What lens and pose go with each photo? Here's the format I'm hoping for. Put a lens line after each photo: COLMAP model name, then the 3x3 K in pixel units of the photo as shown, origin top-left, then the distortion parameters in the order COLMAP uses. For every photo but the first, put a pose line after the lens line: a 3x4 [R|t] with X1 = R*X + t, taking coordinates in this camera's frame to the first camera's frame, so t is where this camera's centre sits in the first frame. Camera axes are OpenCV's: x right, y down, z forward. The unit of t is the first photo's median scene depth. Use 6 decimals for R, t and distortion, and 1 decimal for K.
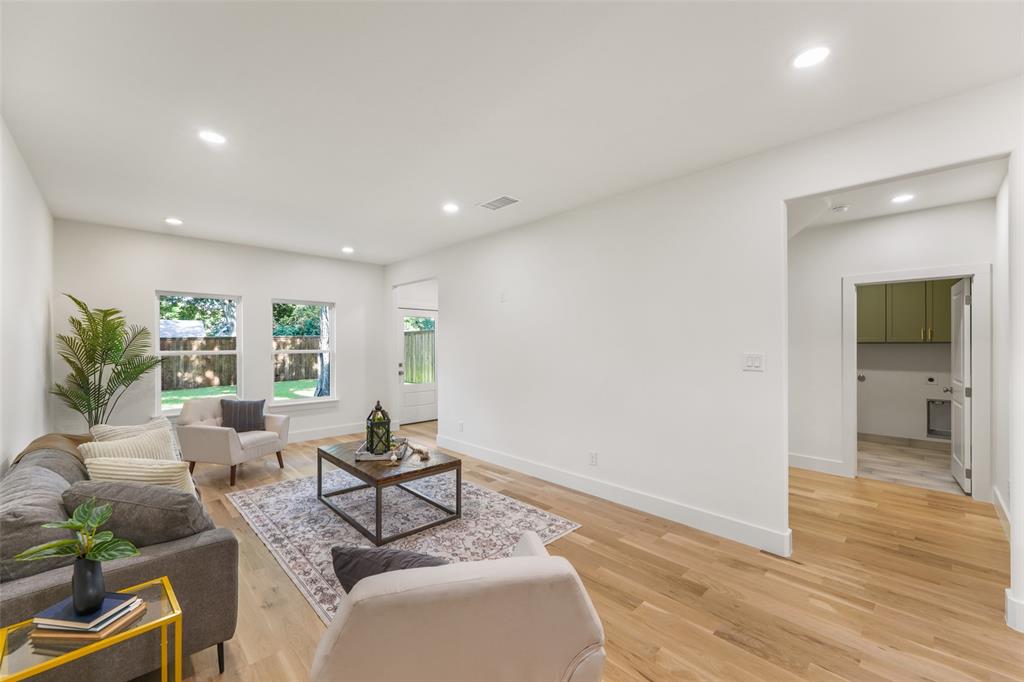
lens RADIAL K [[405.0, 0, 497.8], [0, 405.0, 344.9], [0, 0, 1]] dist [0.011605, -0.001641]
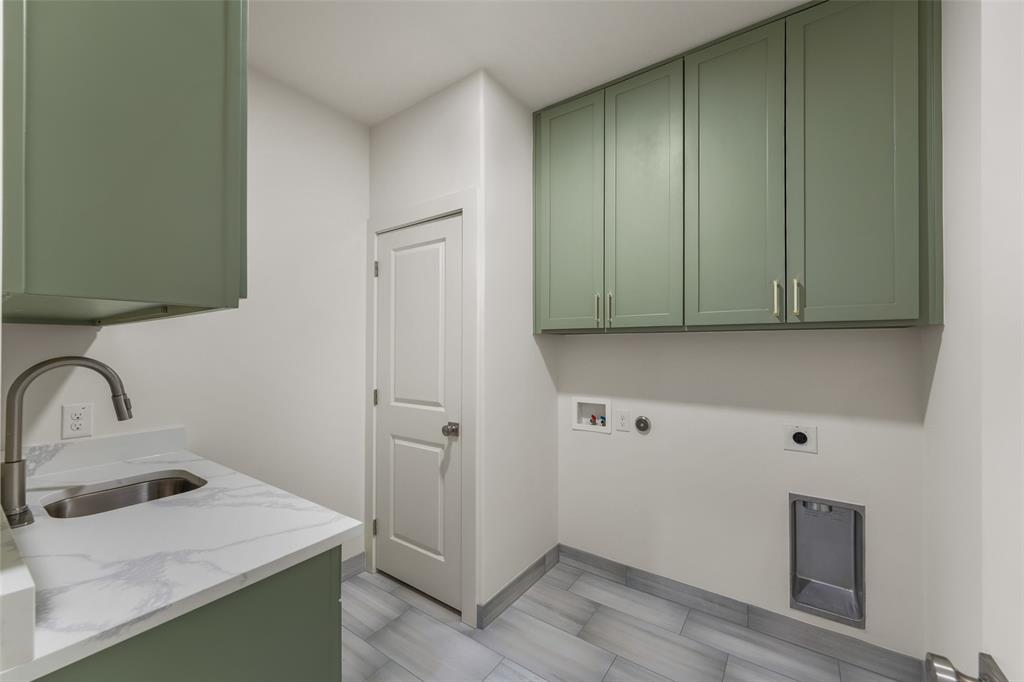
lens RADIAL K [[405.0, 0, 508.3], [0, 405.0, 343.0], [0, 0, 1]] dist [0.011605, -0.001641]
pose [[0.979981, 0.001421, 0.199088, 0.760656], [-0.000916, 0.999996, -0.002626, 0.010118], [-0.199091, 0.002391, 0.979978, 0.723263]]
